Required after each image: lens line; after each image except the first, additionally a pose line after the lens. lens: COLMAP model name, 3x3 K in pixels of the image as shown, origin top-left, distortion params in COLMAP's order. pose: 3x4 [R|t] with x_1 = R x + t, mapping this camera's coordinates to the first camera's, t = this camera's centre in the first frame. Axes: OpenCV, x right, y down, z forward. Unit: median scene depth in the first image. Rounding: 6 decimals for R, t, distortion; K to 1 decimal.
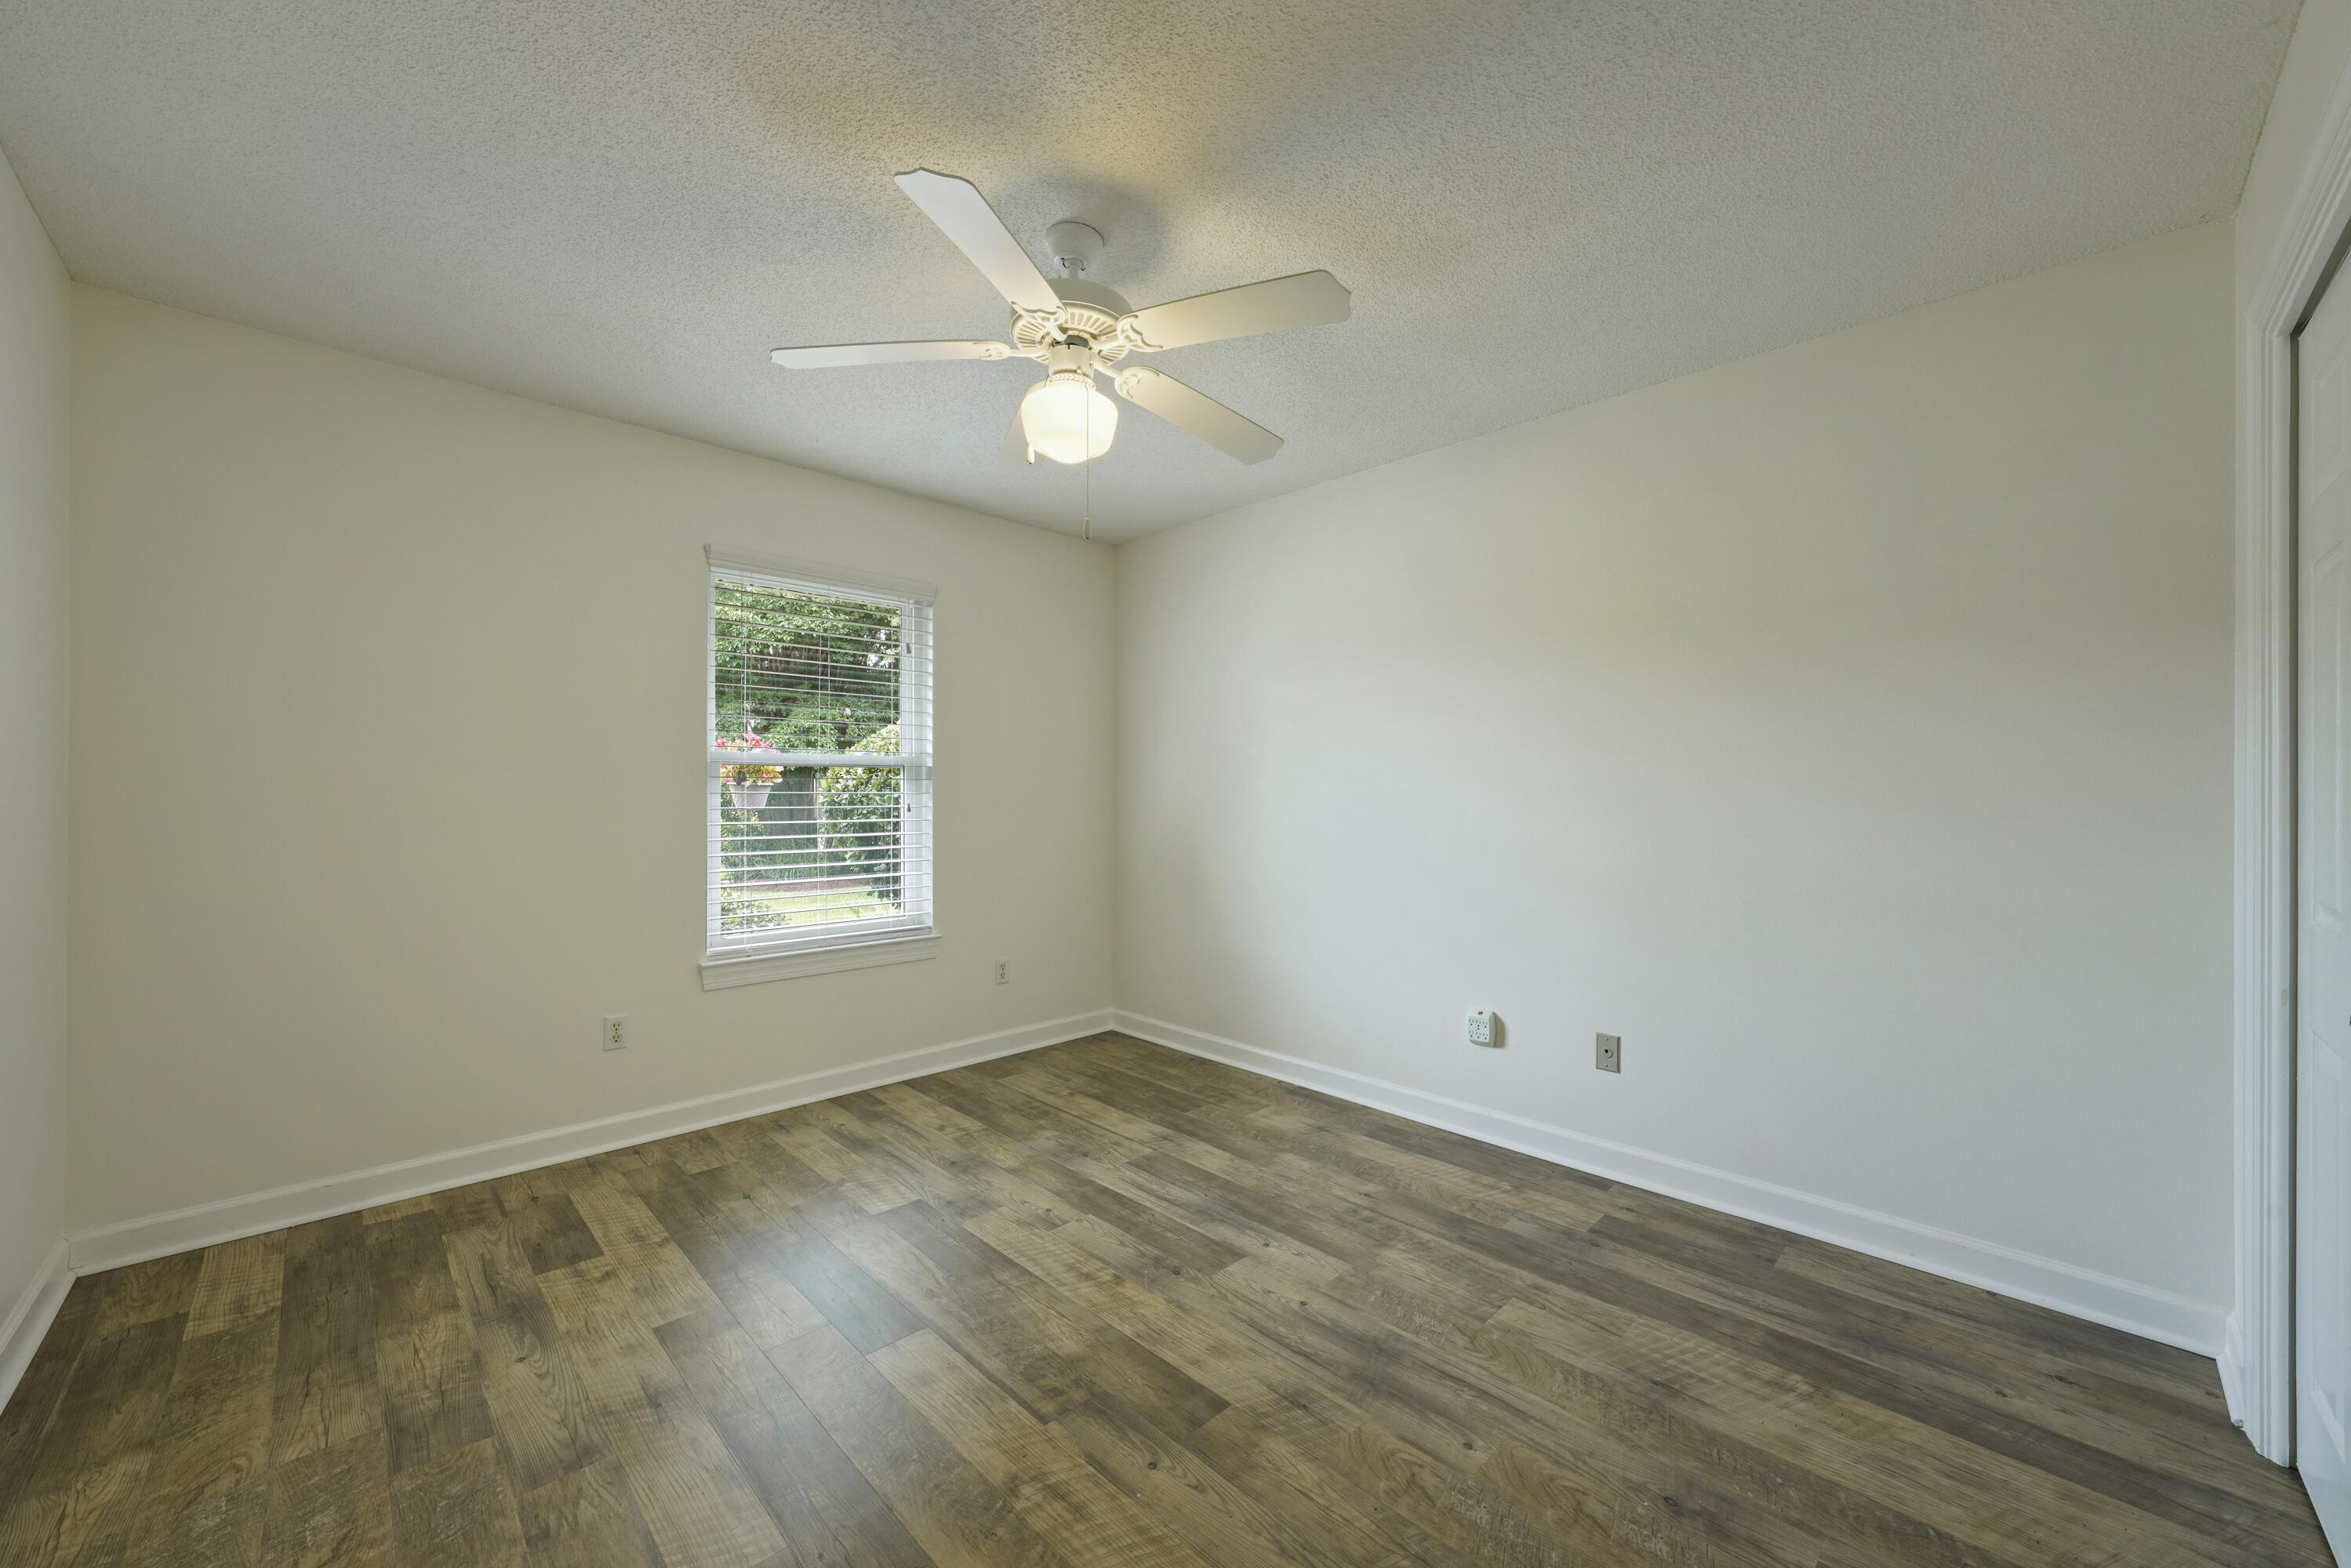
lens RADIAL K [[886.3, 0, 1164.9], [0, 886.3, 781.3], [0, 0, 1]] dist [-0.008162, 0.000367]
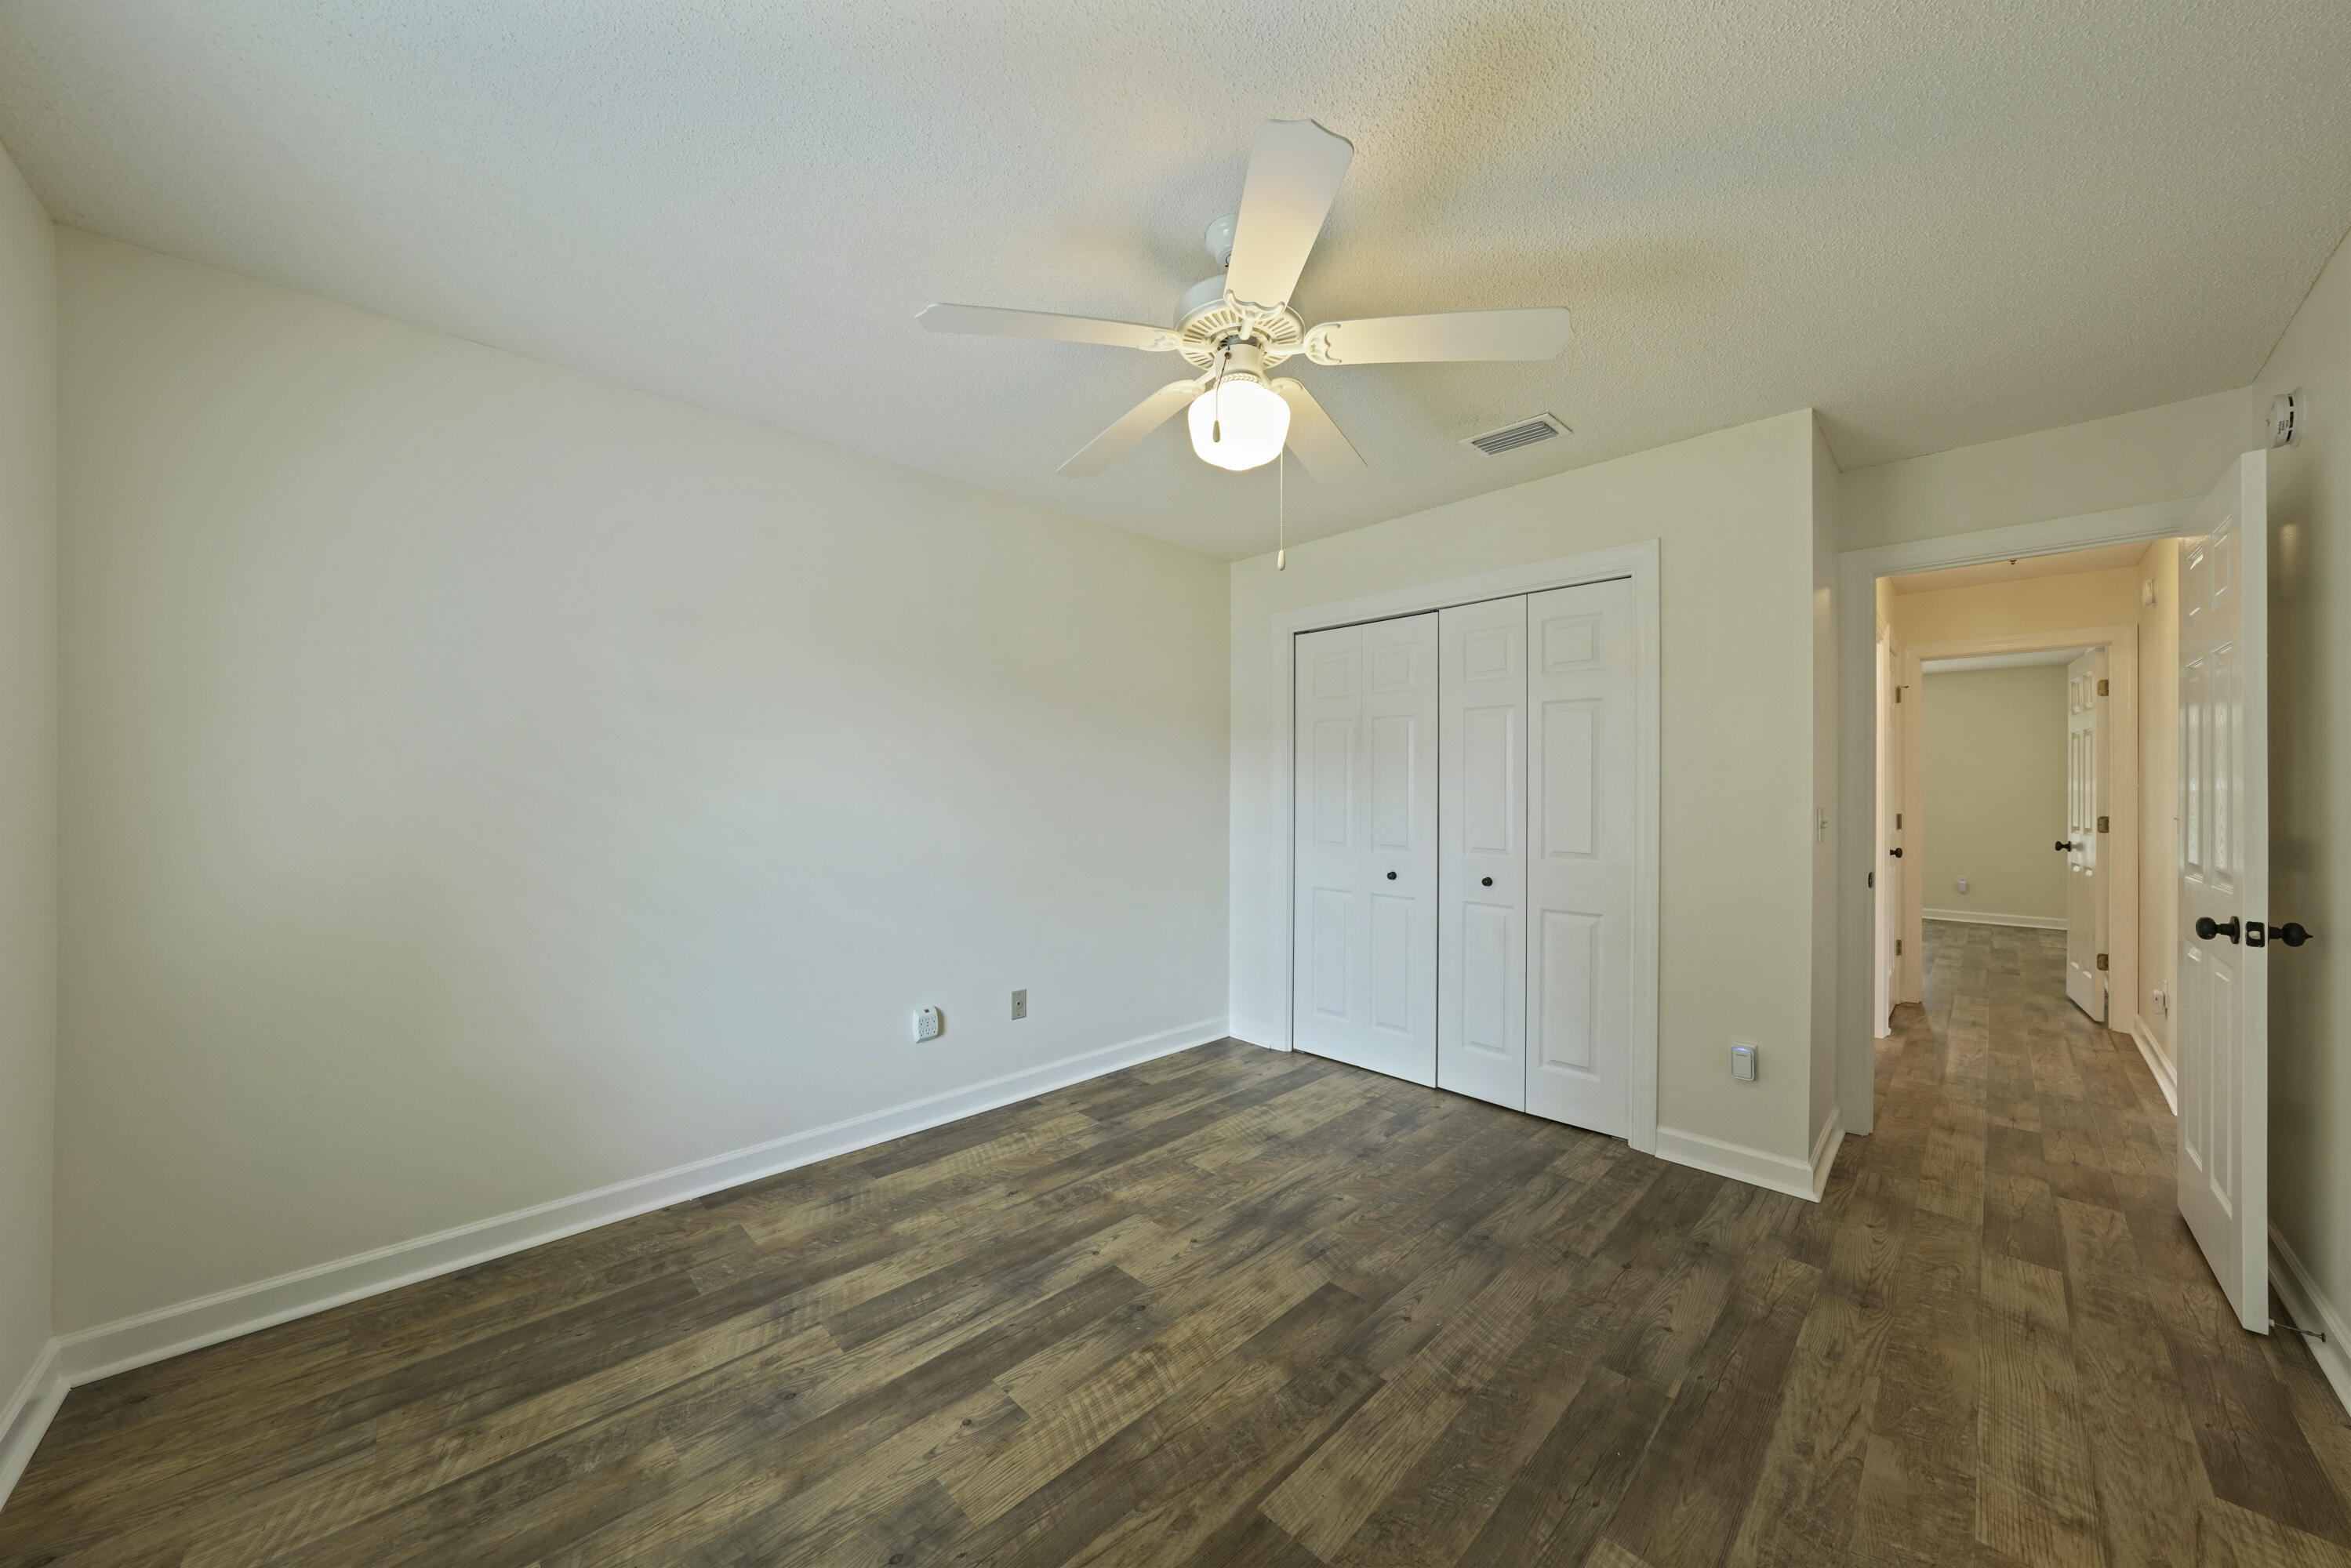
lens RADIAL K [[822.3, 0, 1175.5], [0, 822.3, 784.0], [0, 0, 1]] dist [-0.030864, 0.007317]
pose [[-0.008978, 0.005000, 0.999947, -0.792264], [-0.014831, 0.999877, -0.005133, -0.018955], [-0.999850, -0.014877, -0.008903, 0.870177]]
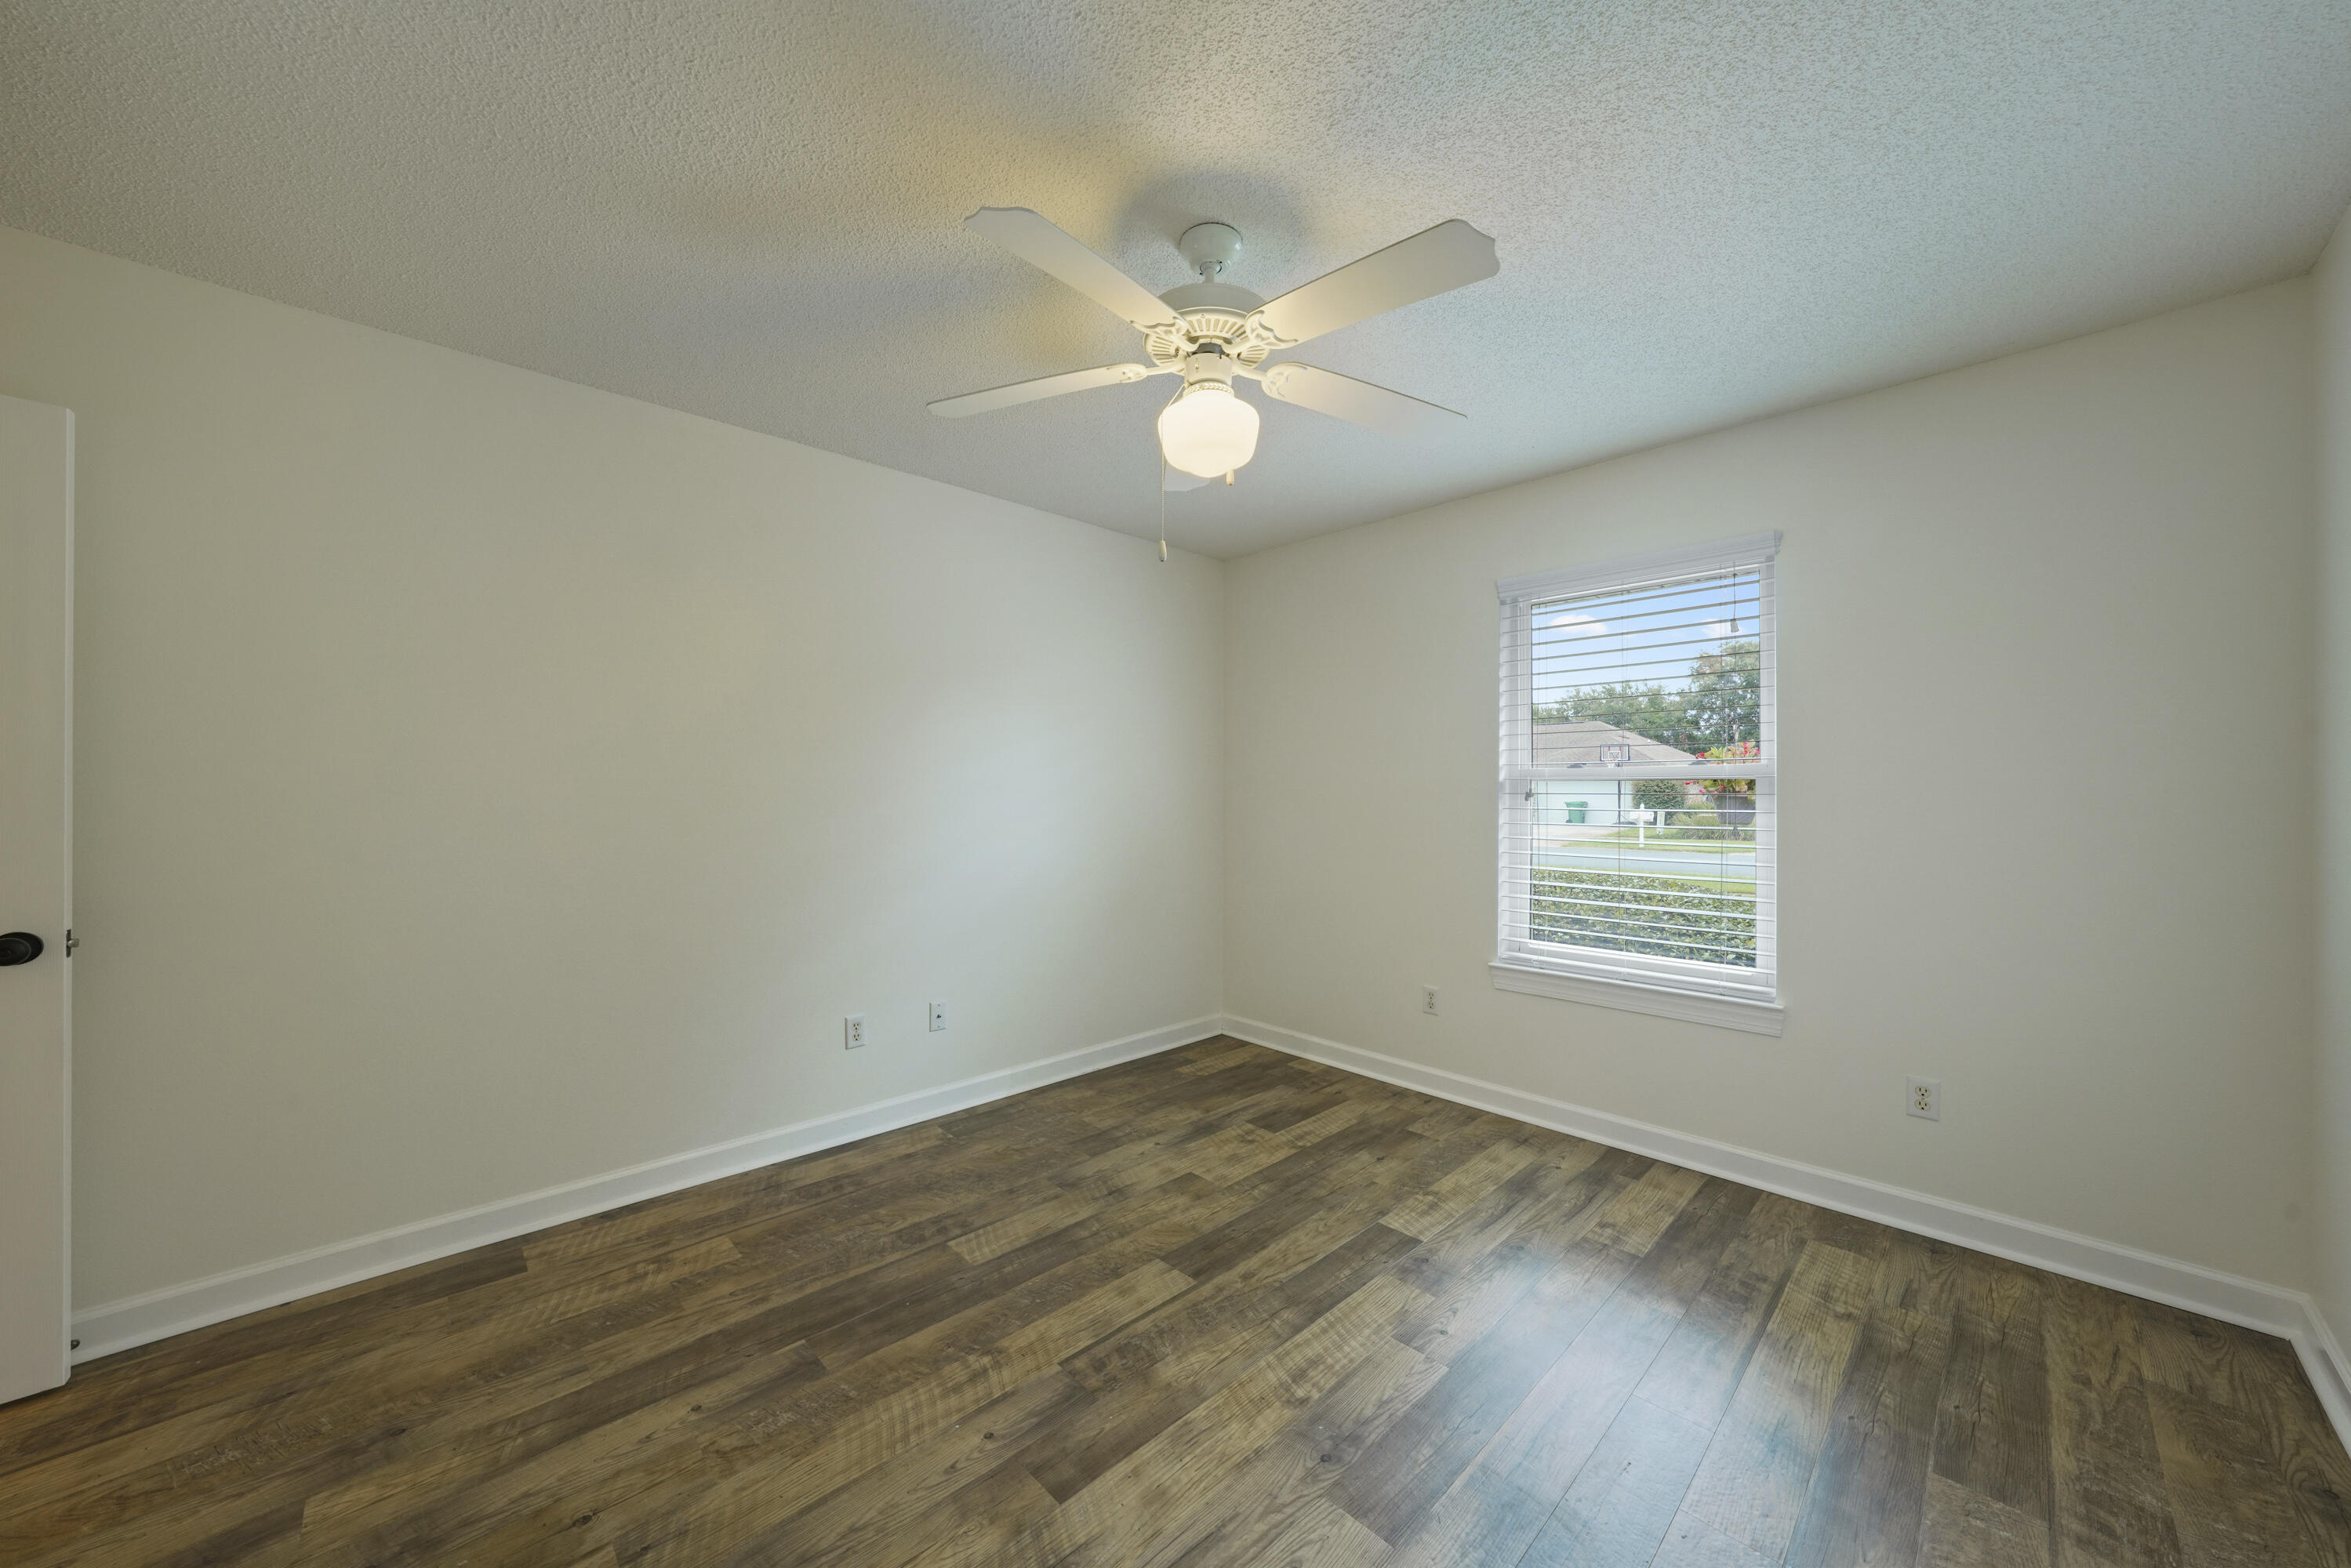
lens RADIAL K [[822.3, 0, 1175.5], [0, 822.3, 784.0], [0, 0, 1]] dist [-0.030864, 0.007317]
pose [[0.000552, -0.011136, -0.999938, 0.622403], [0.010284, 0.999885, -0.011130, -0.006205], [0.999947, -0.010277, 0.000667, 0.781275]]
